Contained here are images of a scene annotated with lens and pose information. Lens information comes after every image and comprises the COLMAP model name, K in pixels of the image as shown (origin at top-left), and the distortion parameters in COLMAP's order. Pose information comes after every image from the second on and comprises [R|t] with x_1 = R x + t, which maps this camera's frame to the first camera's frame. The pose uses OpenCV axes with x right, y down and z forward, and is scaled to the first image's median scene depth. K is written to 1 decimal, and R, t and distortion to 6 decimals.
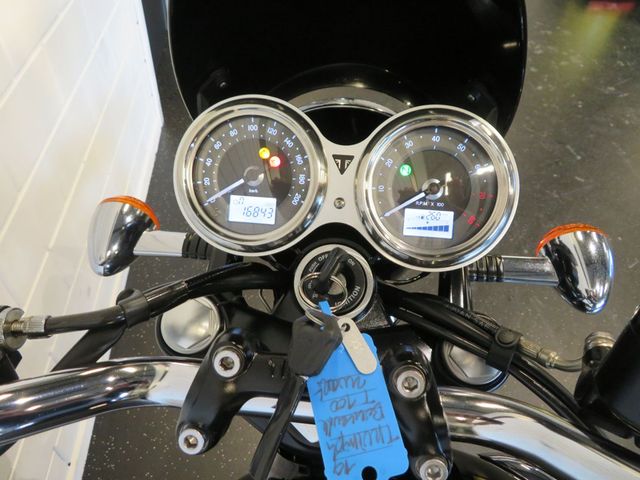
lens RADIAL K [[463.0, 0, 320.0], [0, 463.0, 240.0], [0, 0, 1]] dist [-0.008231, 0.001858]
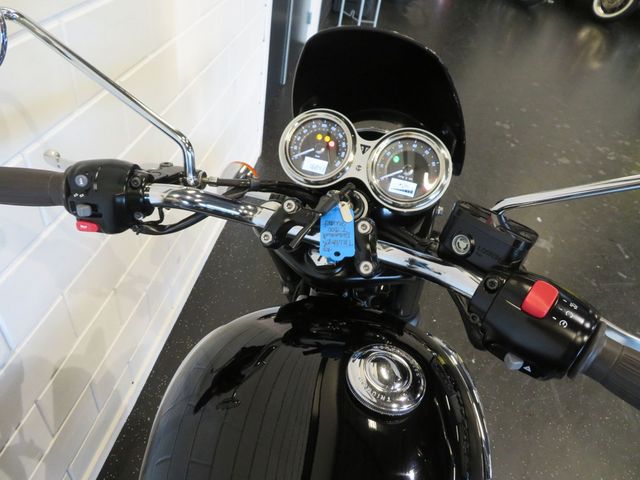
lens RADIAL K [[463.0, 0, 320.0], [0, 463.0, 240.0], [0, 0, 1]] dist [-0.008231, 0.001858]
pose [[0.968072, 0.203796, -0.145962, 0.224497], [-0.221626, 0.967906, -0.118490, 0.468052], [0.117130, 0.147056, 0.982169, -0.866938]]
